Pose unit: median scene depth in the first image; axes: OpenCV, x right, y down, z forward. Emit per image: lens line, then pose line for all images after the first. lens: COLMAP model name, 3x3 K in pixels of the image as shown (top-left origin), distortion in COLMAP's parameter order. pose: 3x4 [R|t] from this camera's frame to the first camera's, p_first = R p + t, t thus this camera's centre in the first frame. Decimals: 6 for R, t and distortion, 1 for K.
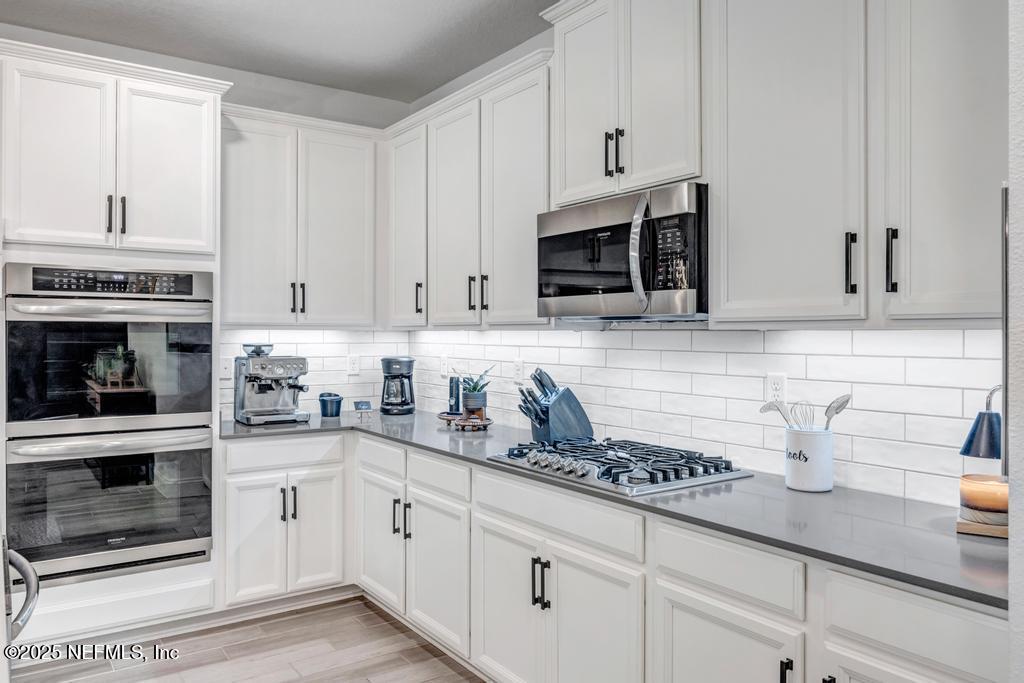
lens RADIAL K [[736.0, 0, 507.4], [0, 736.0, 332.5], [0, 0, 1]] dist [-0.005917, 0.000480]
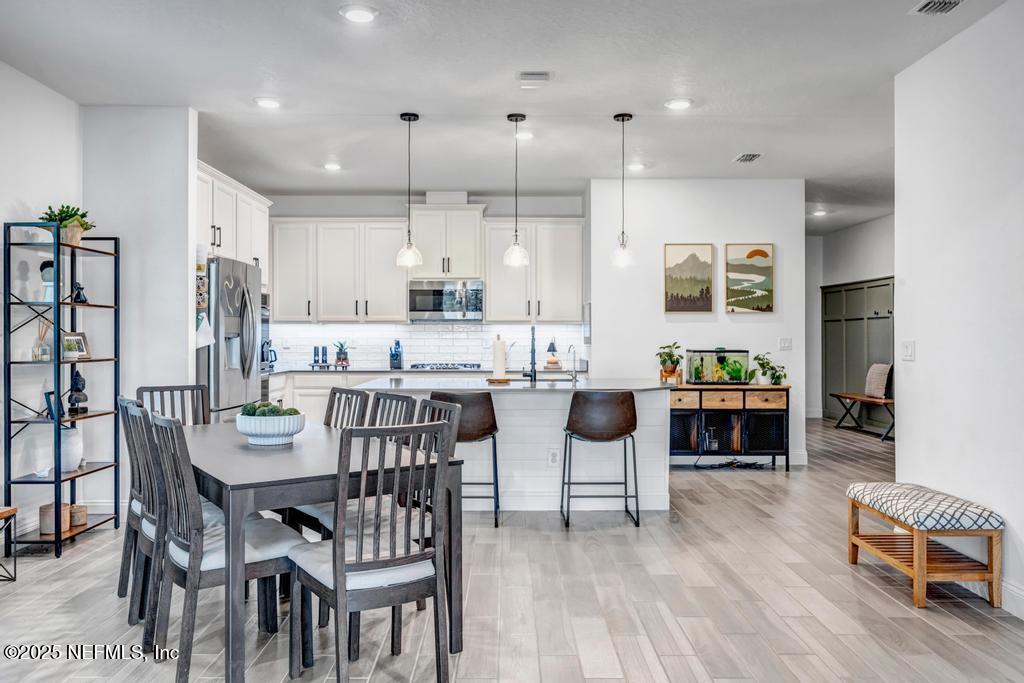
lens RADIAL K [[765.5, 0, 512.1], [0, 765.5, 341.1], [0, 0, 1]] dist [0.001200, -0.001811]
pose [[0.560521, -0.009014, 0.828091, -1.933527], [-0.000600, 0.999936, 0.011290, 0.026590], [-0.828140, -0.006825, 0.560480, -0.823878]]
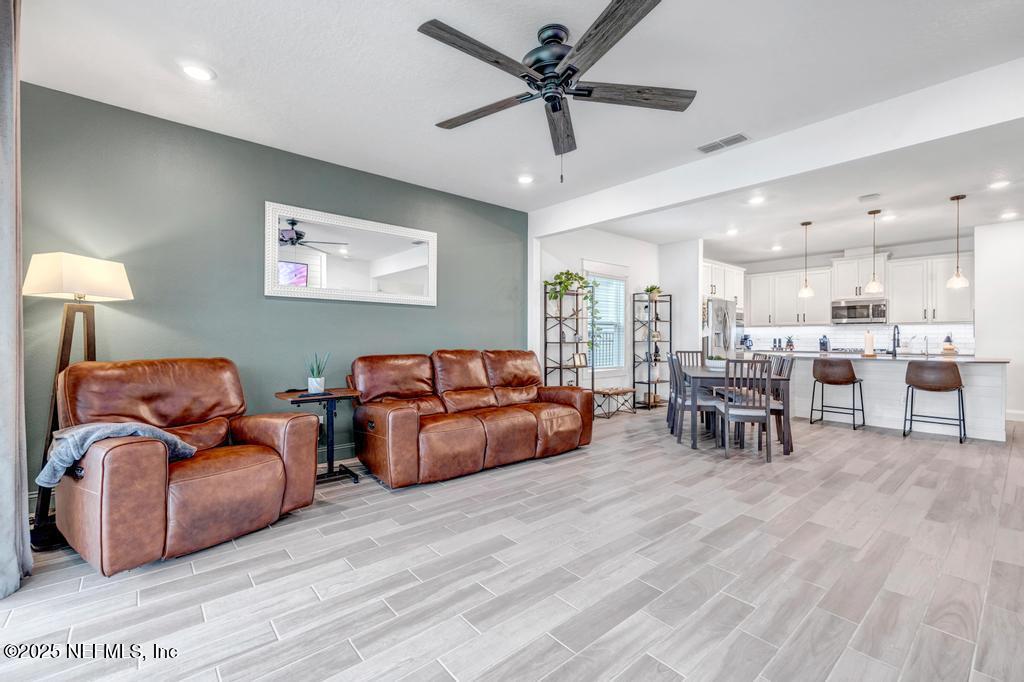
lens RADIAL K [[439.5, 0, 508.3], [0, 439.5, 336.3], [0, 0, 1]] dist [0.008132, 0.000178]
pose [[0.994890, -0.004828, 0.100847, -2.197358], [0.004572, 0.999986, 0.002767, 0.044885], [-0.100859, -0.002291, 0.994898, -1.544249]]
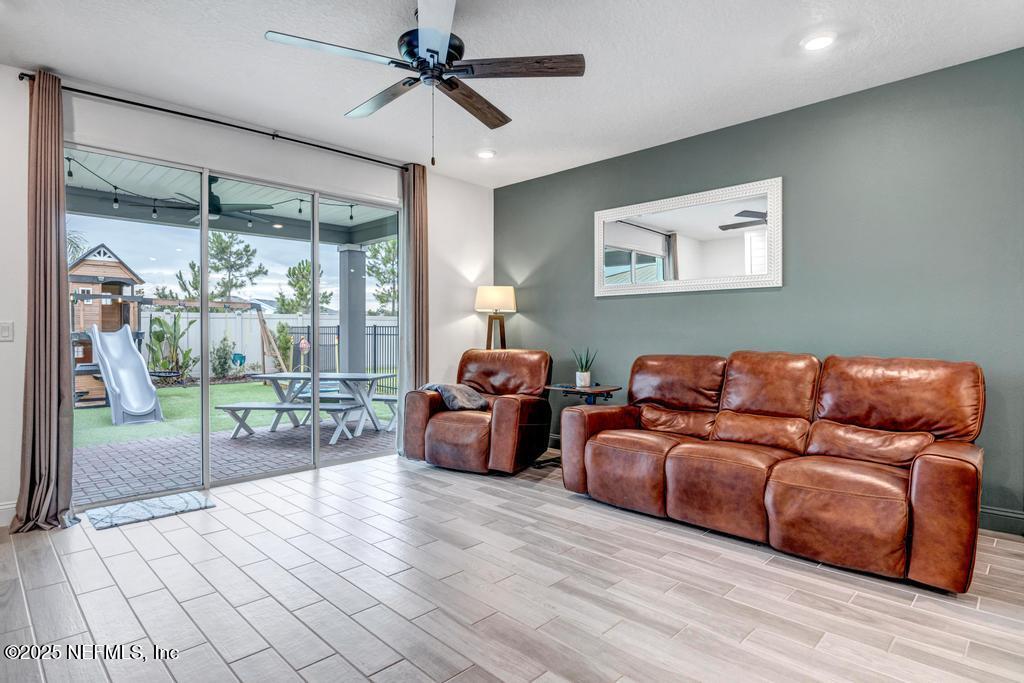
lens RADIAL K [[547.3, 0, 508.8], [0, 547.3, 335.6], [0, 0, 1]] dist [-0.006334, -0.004369]
pose [[0.182197, -0.005732, -0.983245, -1.137248], [0.005857, 0.999972, -0.004744, 0.058925], [0.983245, -0.004895, 0.182225, -0.831039]]
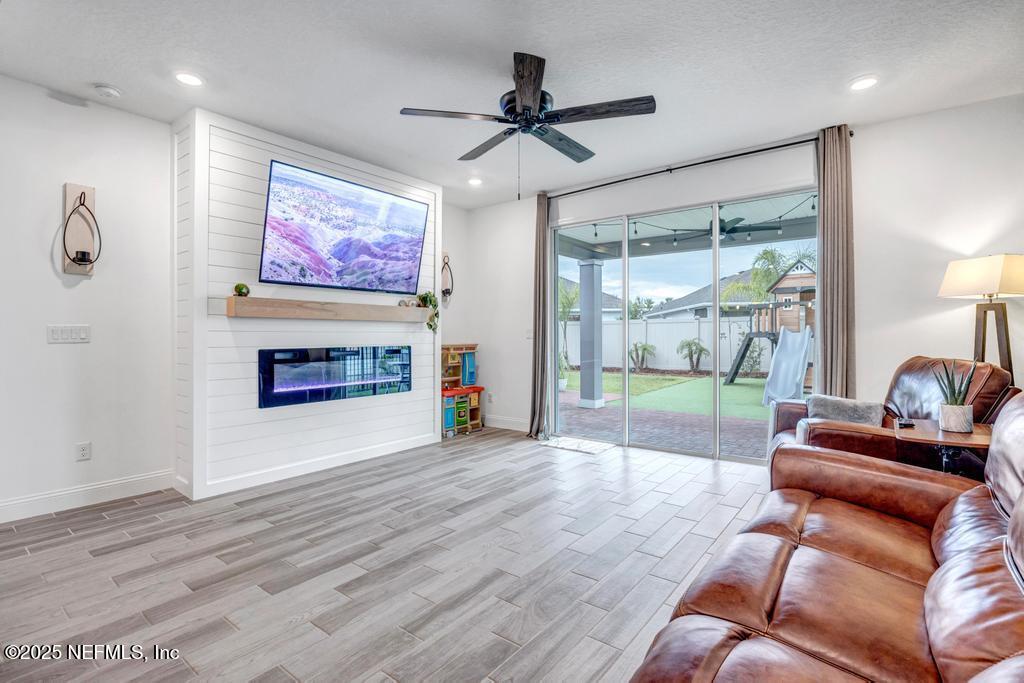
lens RADIAL K [[484.9, 0, 507.6], [0, 484.9, 335.3], [0, 0, 1]] dist [-0.009067, 0.000033]
pose [[-0.954529, -0.005487, -0.298066, -1.716623], [-0.004262, 0.999980, -0.004761, 0.055303], [0.298086, -0.003275, -0.954533, 0.136975]]
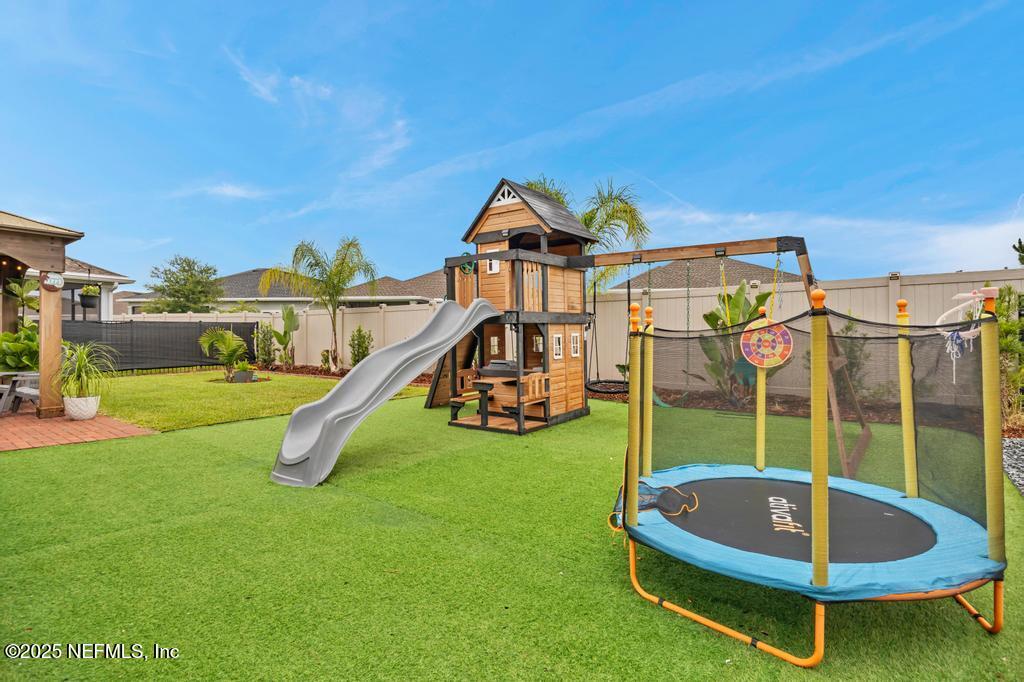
lens RADIAL K [[504.7, 0, 510.7], [0, 504.7, 333.6], [0, 0, 1]] dist [-0.020005, -0.000067]
pose [[-0.949687, -0.008260, -0.313093, -4.287807], [-0.006291, 0.999954, -0.007300, 0.101148], [0.313138, -0.004963, -0.949695, -0.741235]]
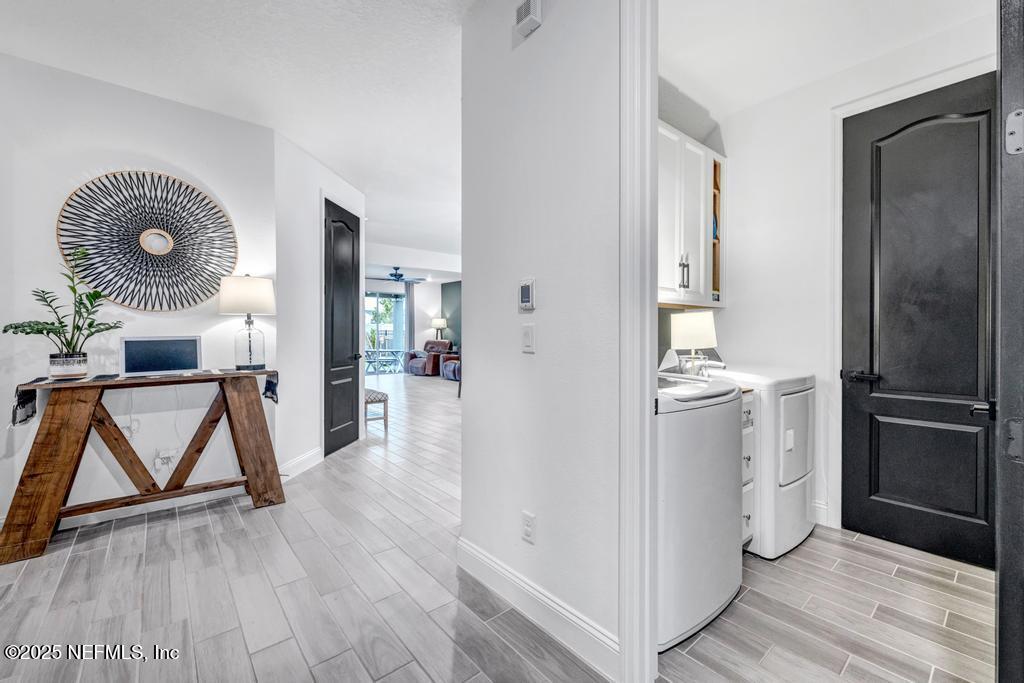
lens RADIAL K [[420.1, 0, 511.5], [0, 420.1, 337.7], [0, 0, 1]] dist [-0.004356, -0.000133]
pose [[0.096563, 0.001603, -0.995326, 1.309265], [0.004167, 0.999989, 0.002015, 0.068050], [0.995318, -0.004342, 0.096555, -0.211392]]
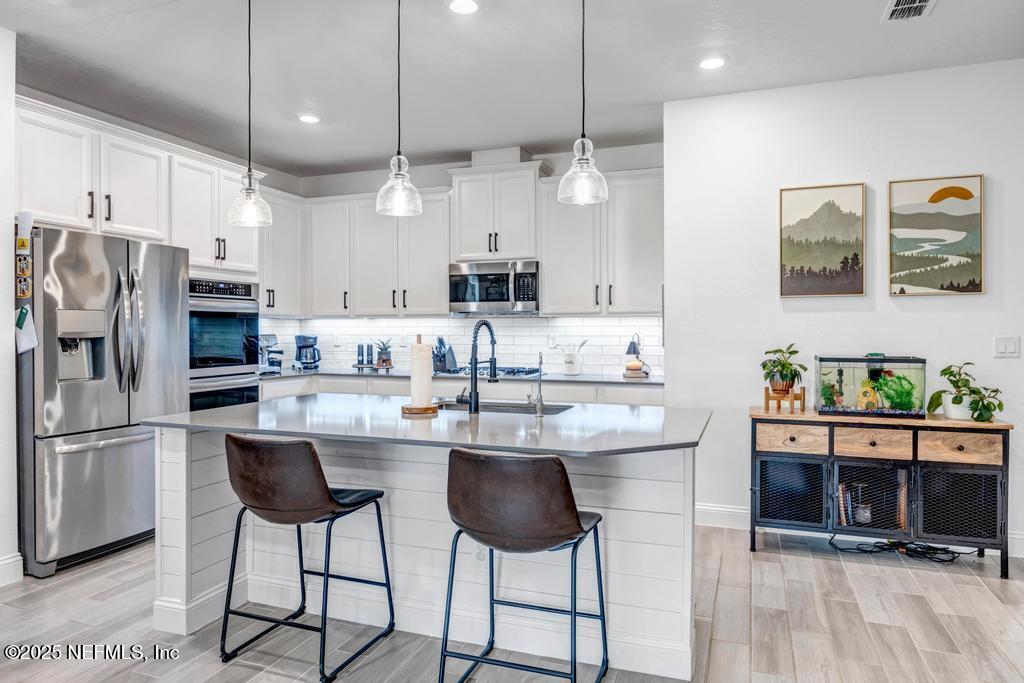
lens RADIAL K [[649.9, 0, 510.6], [0, 649.9, 336.2], [0, 0, 1]] dist [-0.006141, -0.000114]
pose [[0.819195, -0.011290, 0.573405, -0.850331], [0.002775, 0.999873, 0.015722, 0.020595], [-0.573509, -0.011289, 0.819121, -0.627182]]
